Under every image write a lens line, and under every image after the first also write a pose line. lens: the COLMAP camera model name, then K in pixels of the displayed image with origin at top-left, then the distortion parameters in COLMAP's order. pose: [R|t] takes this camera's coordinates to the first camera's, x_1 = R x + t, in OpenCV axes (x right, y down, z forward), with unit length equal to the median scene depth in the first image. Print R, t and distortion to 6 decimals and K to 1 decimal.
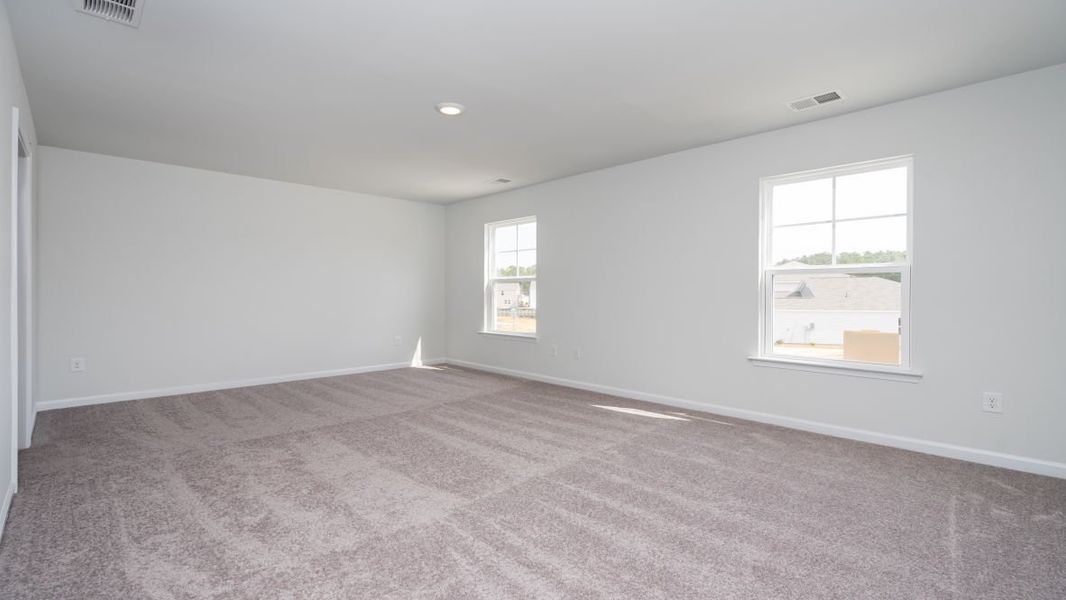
lens RADIAL K [[490.8, 0, 529.9], [0, 490.8, 284.9], [0, 0, 1]] dist [-0.002492, -0.000119]
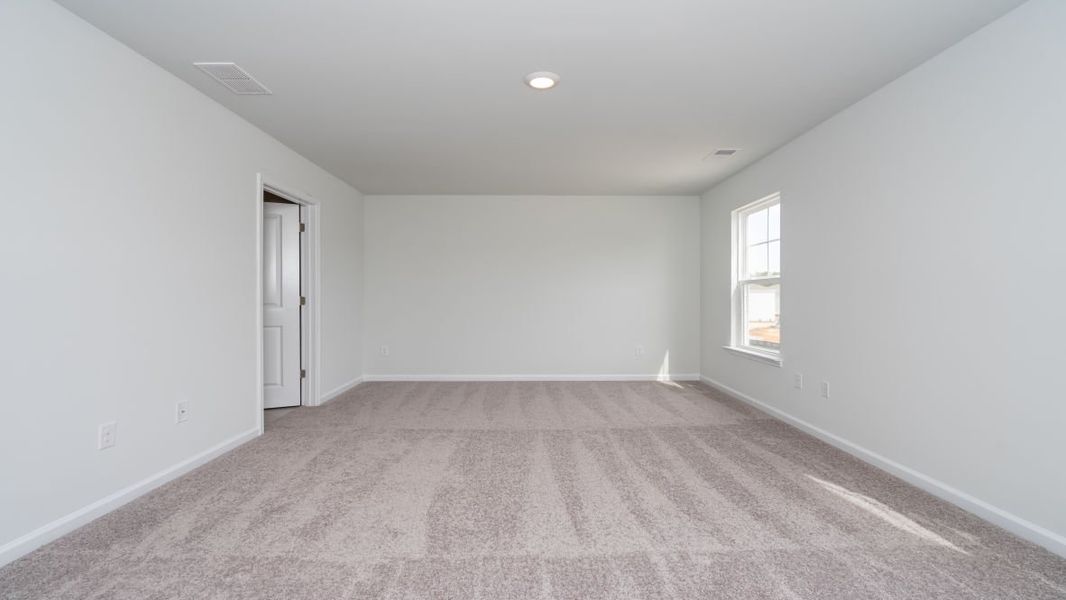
lens RADIAL K [[490.8, 0, 529.9], [0, 490.8, 284.9], [0, 0, 1]] dist [-0.002492, -0.000119]
pose [[0.734343, -0.009139, -0.678718, 0.231079], [0.002262, 0.999937, -0.011017, 0.002712], [0.678775, 0.006556, 0.734317, 0.219616]]
